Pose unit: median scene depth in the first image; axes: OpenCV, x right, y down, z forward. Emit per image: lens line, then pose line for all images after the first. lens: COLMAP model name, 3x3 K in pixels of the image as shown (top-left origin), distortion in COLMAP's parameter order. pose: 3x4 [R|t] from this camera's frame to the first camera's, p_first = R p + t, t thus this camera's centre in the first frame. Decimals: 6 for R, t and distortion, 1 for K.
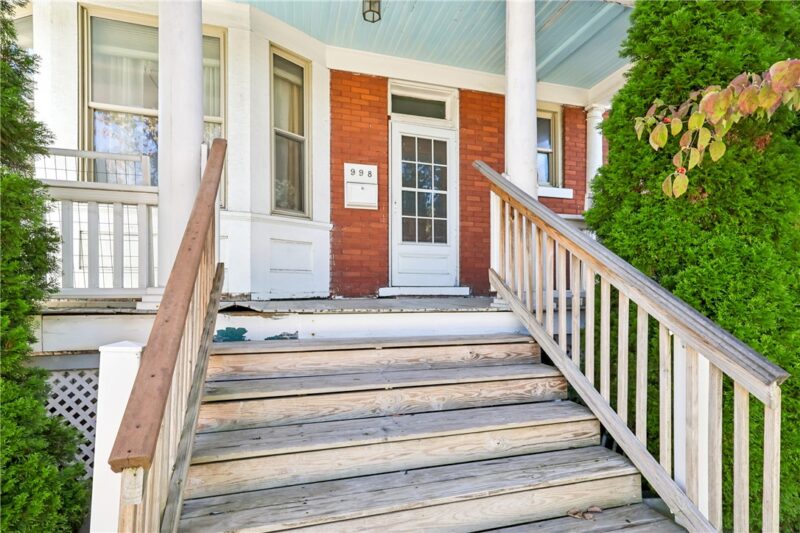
lens RADIAL K [[394.5, 0, 396.0], [0, 394.5, 265.0], [0, 0, 1]] dist [0.019355, 0.000208]
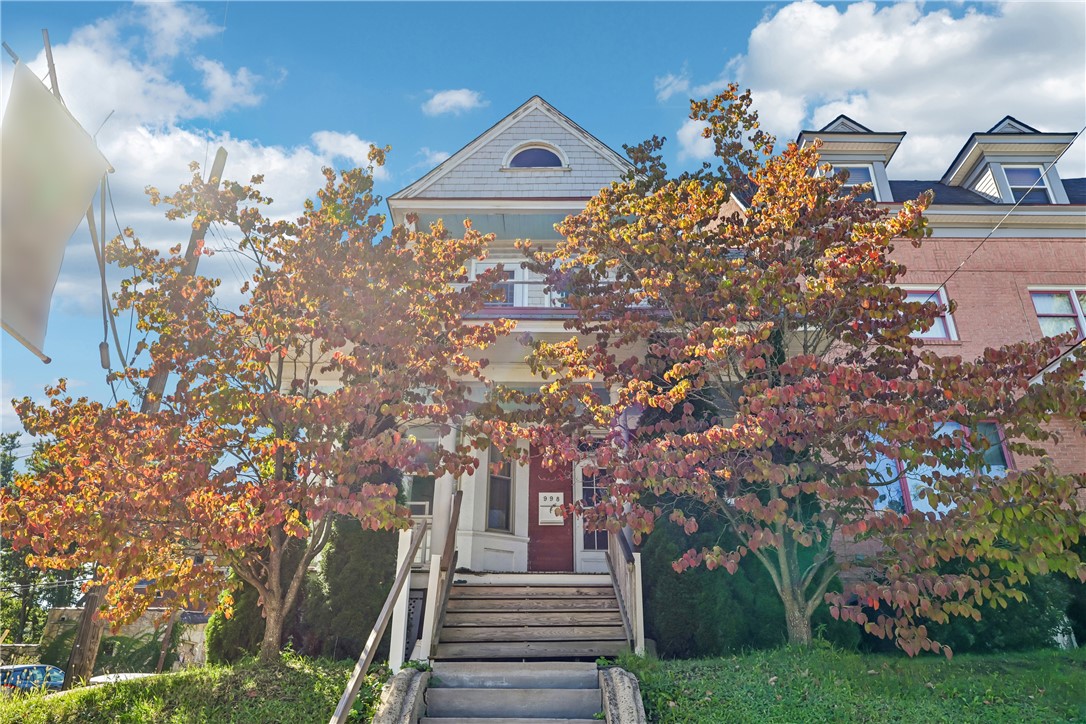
lens RADIAL K [[742.6, 0, 543.0], [0, 742.6, 362.0], [0, 0, 1]] dist [0.026120, -0.003122]
pose [[0.958663, -0.135702, -0.250101, 0.608661], [0.022705, 0.912630, -0.408155, 0.392226], [0.283637, 0.385605, 0.877986, -1.478141]]
